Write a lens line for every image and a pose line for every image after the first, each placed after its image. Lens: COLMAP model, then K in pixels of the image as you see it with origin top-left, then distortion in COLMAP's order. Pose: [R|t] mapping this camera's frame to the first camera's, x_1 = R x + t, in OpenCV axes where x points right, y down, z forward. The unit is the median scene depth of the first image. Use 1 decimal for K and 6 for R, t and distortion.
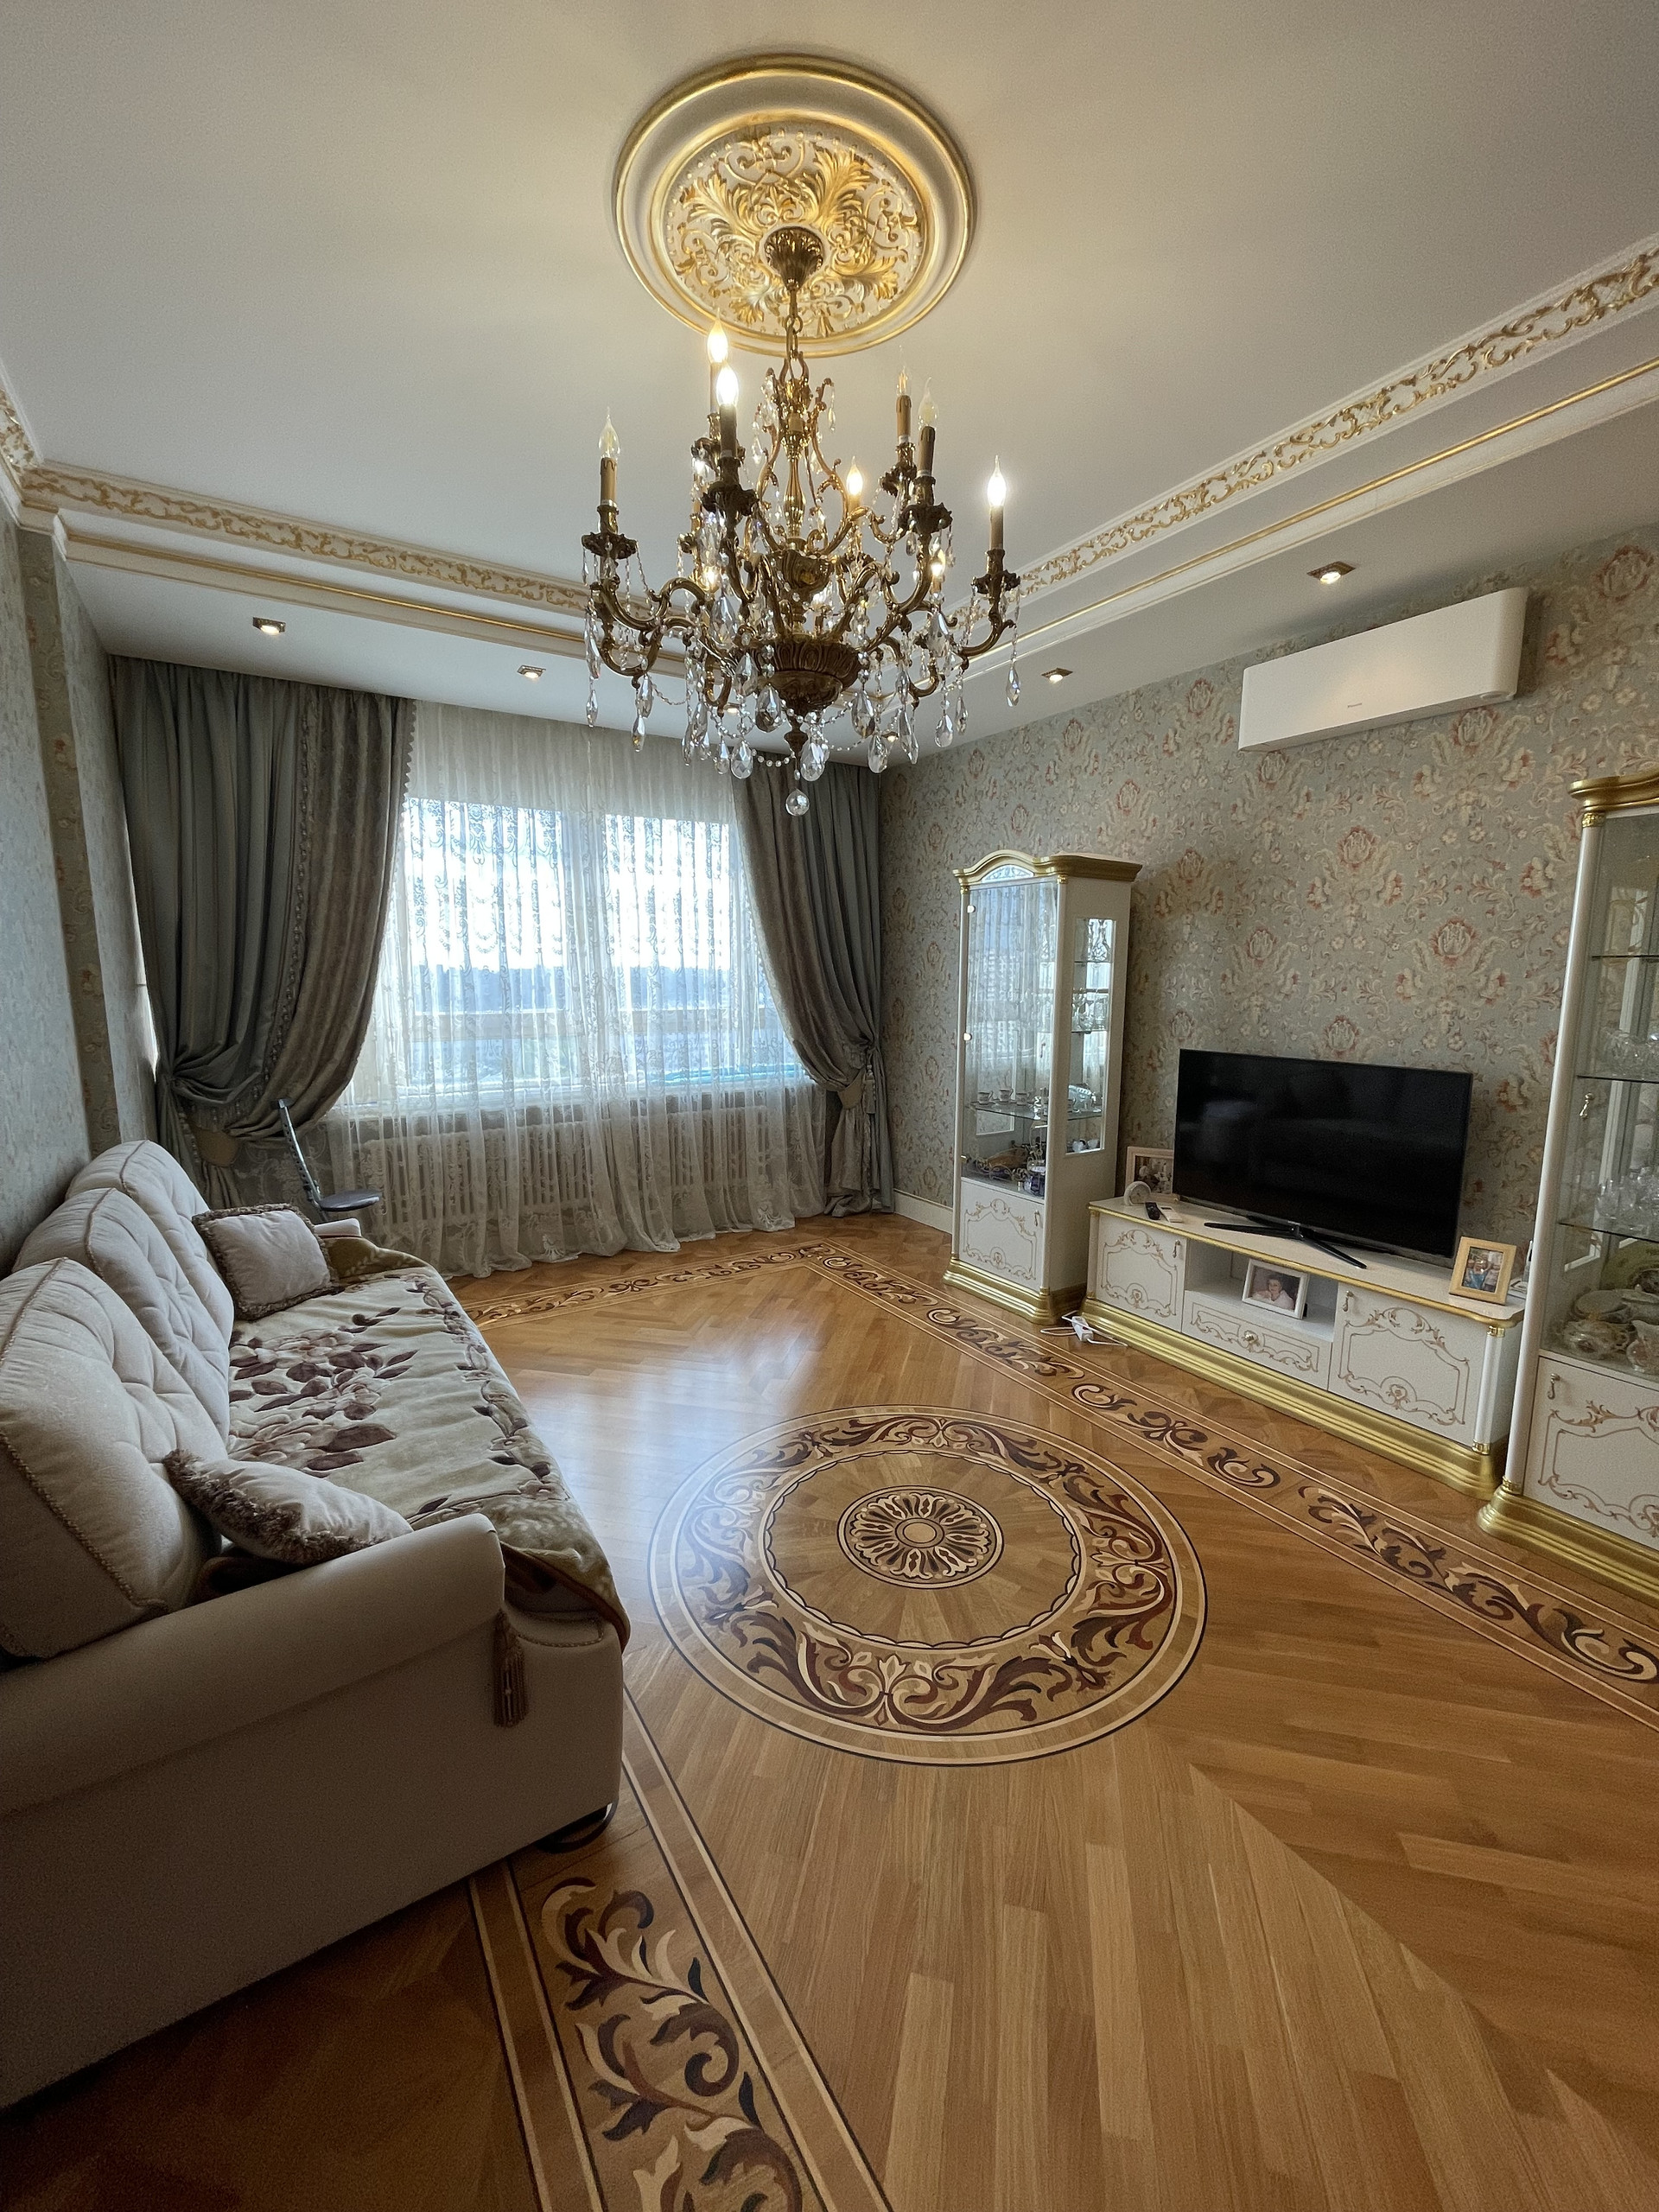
lens RADIAL K [[890.3, 0, 831.9], [0, 890.3, 1102.1], [0, 0, 1]] dist [-0.003456, 0.000158]
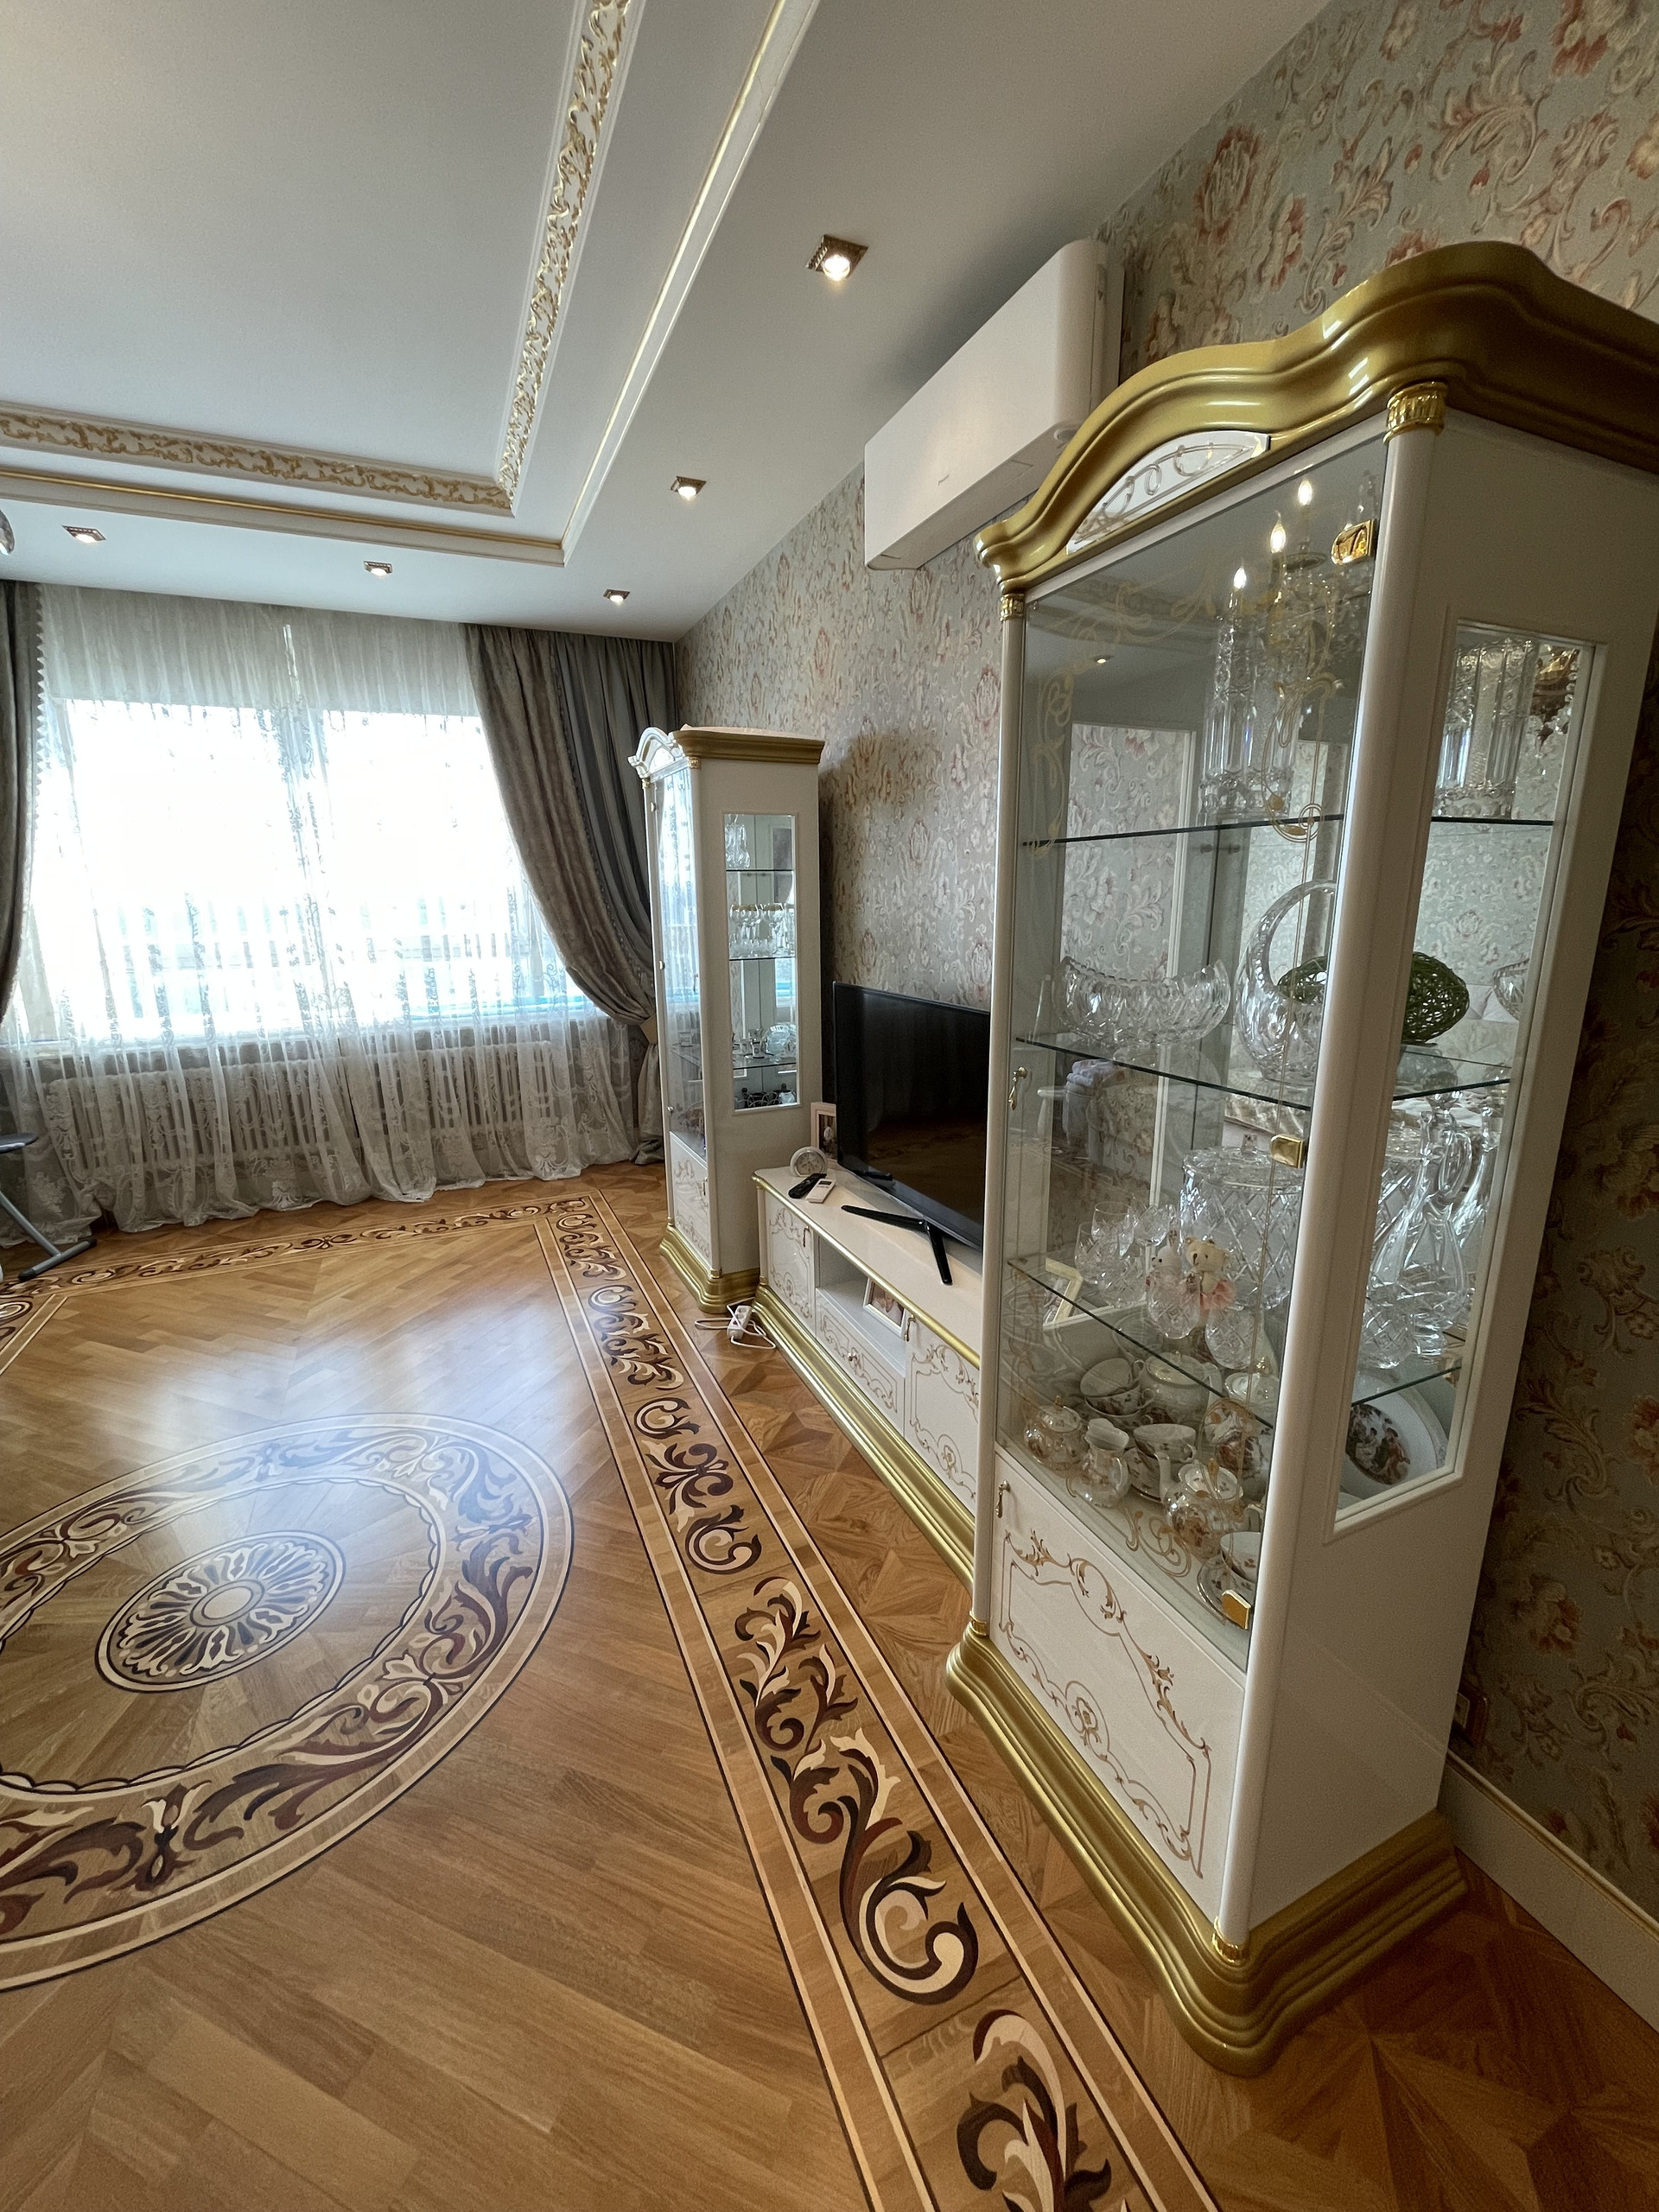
lens RADIAL K [[890.3, 0, 831.7], [0, 890.3, 1103.4], [0, 0, 1]] dist [-0.003456, 0.000158]
pose [[0.990181, 0.015997, -0.138873, 0.596787], [-0.003040, 0.995660, 0.093017, -0.031680], [0.139758, -0.091681, 0.985932, 0.266083]]
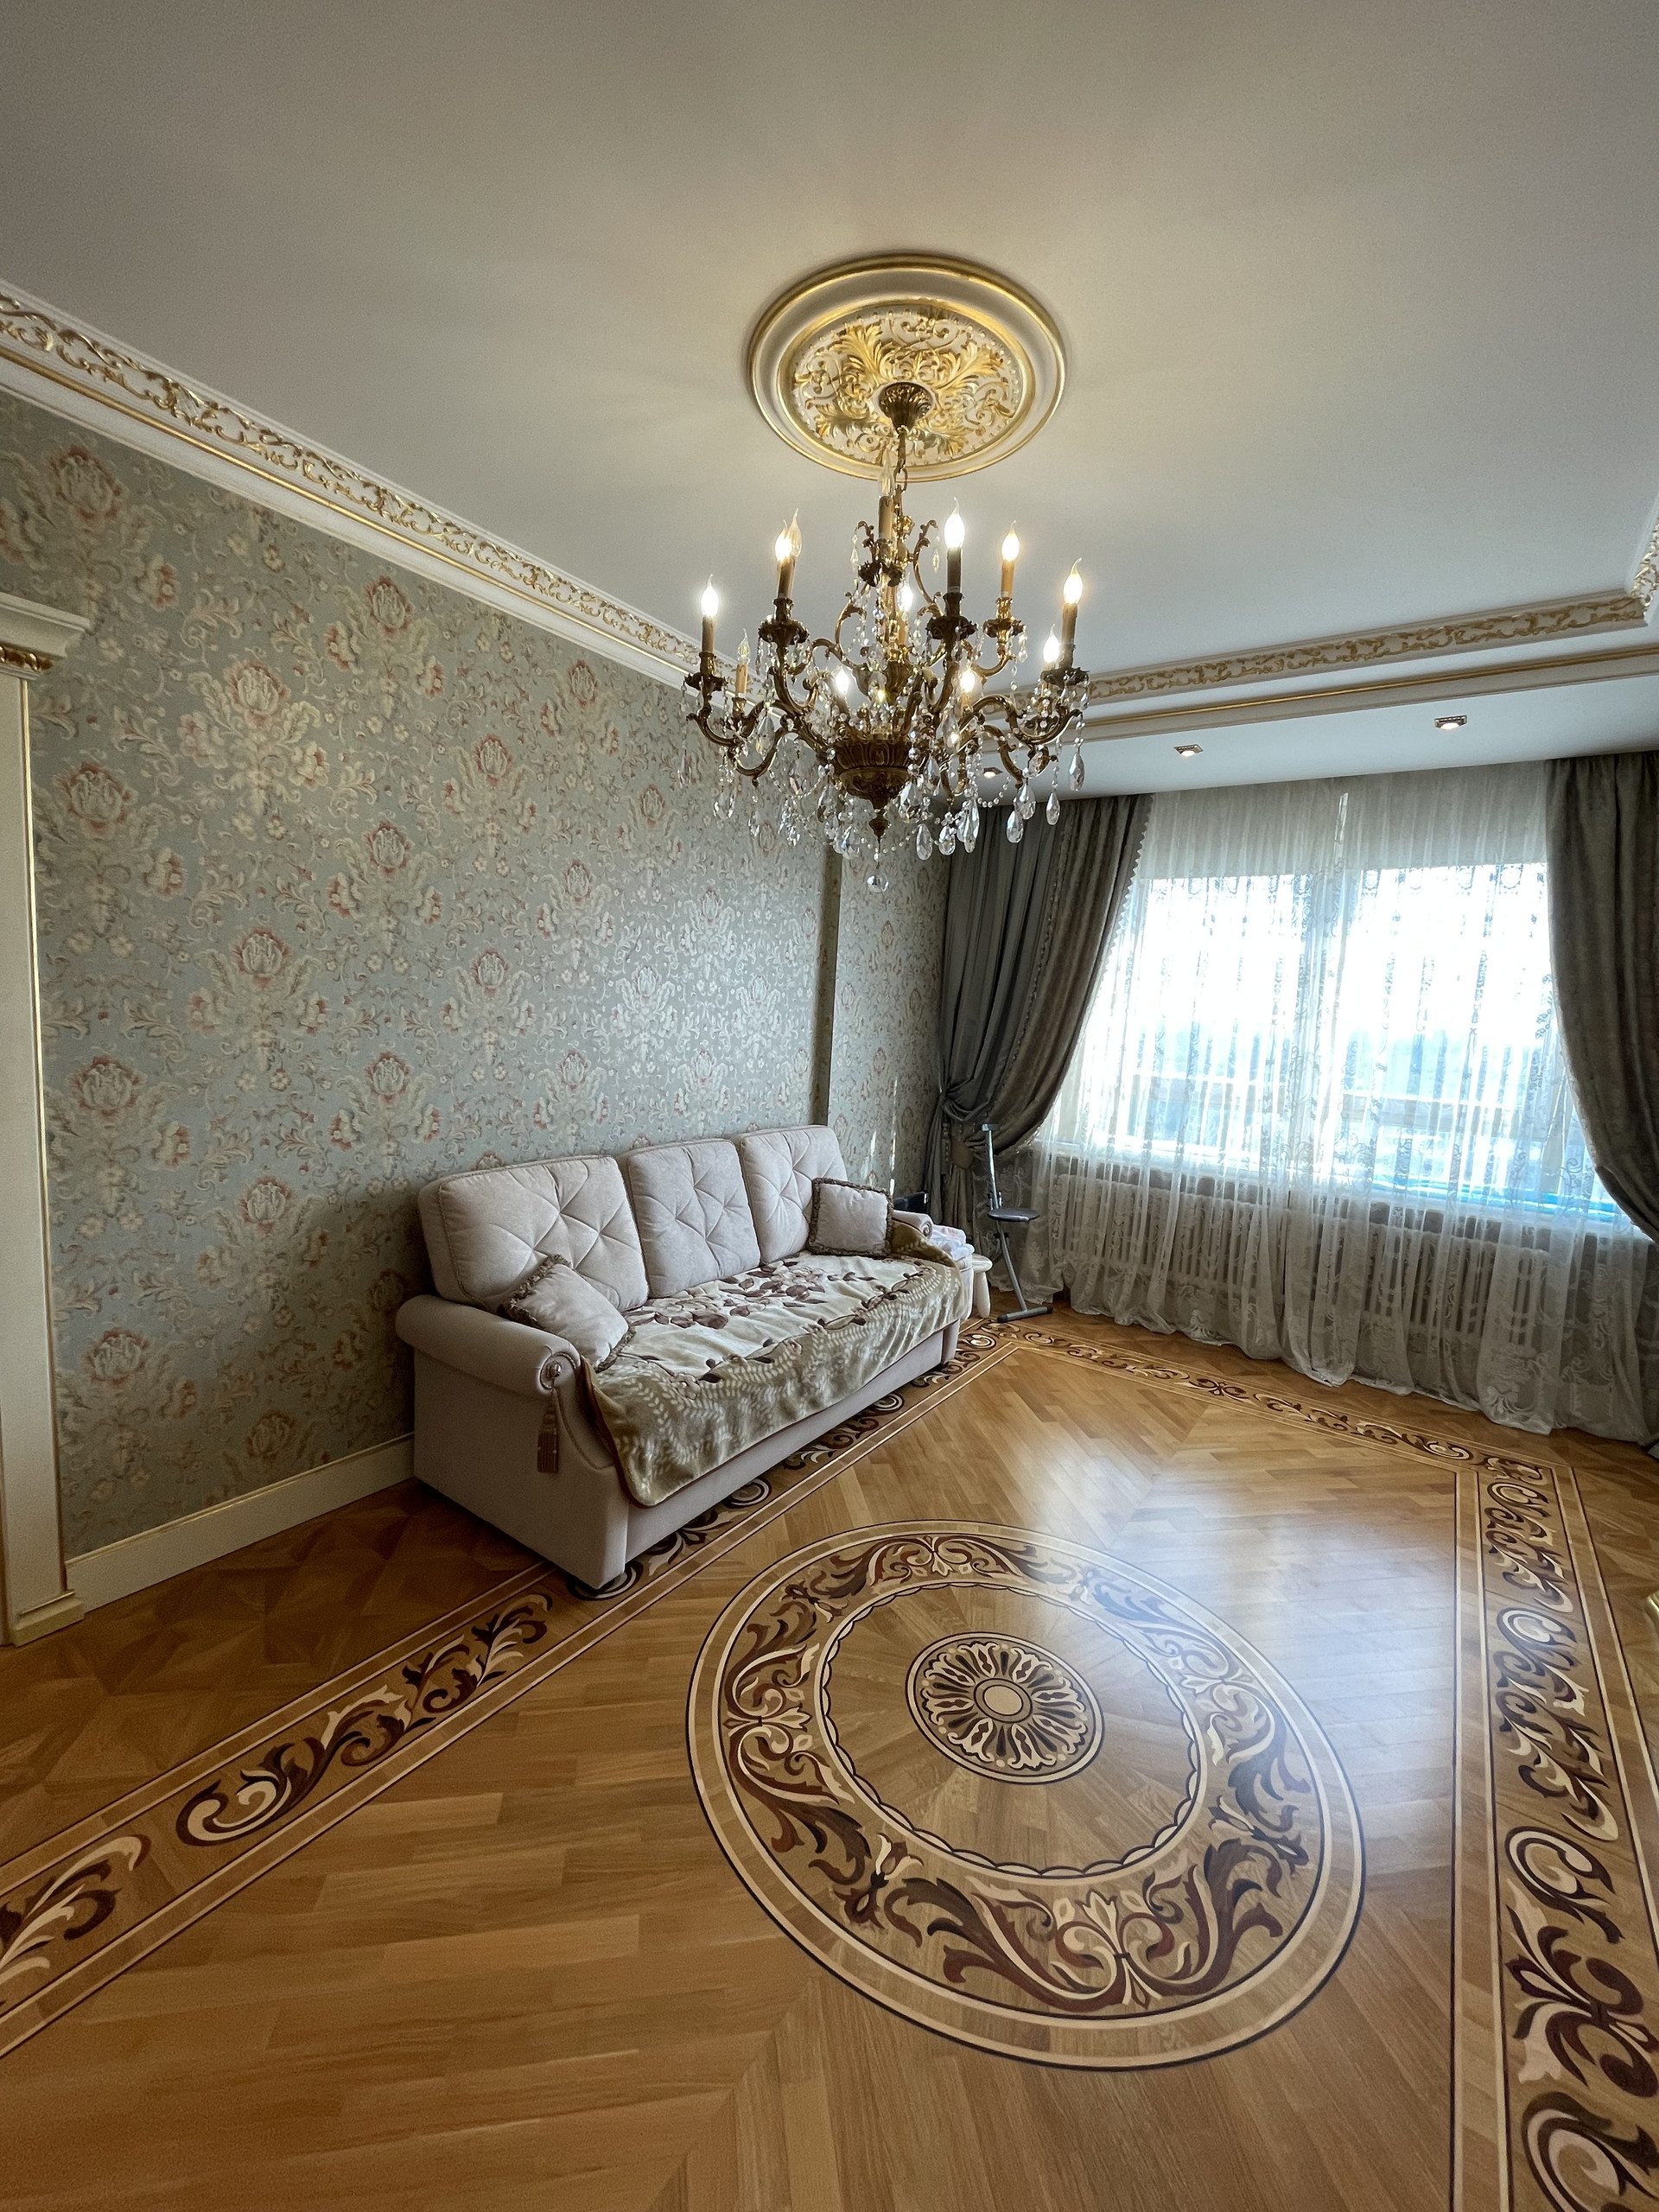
lens RADIAL K [[890.3, 0, 836.0], [0, 890.3, 1103.6], [0, 0, 1]] dist [-0.003456, 0.000158]
pose [[0.387358, 0.121661, -0.913867, 0.600101], [-0.189653, 0.980569, 0.050154, -0.070722], [0.902212, 0.153890, 0.402905, 0.343476]]
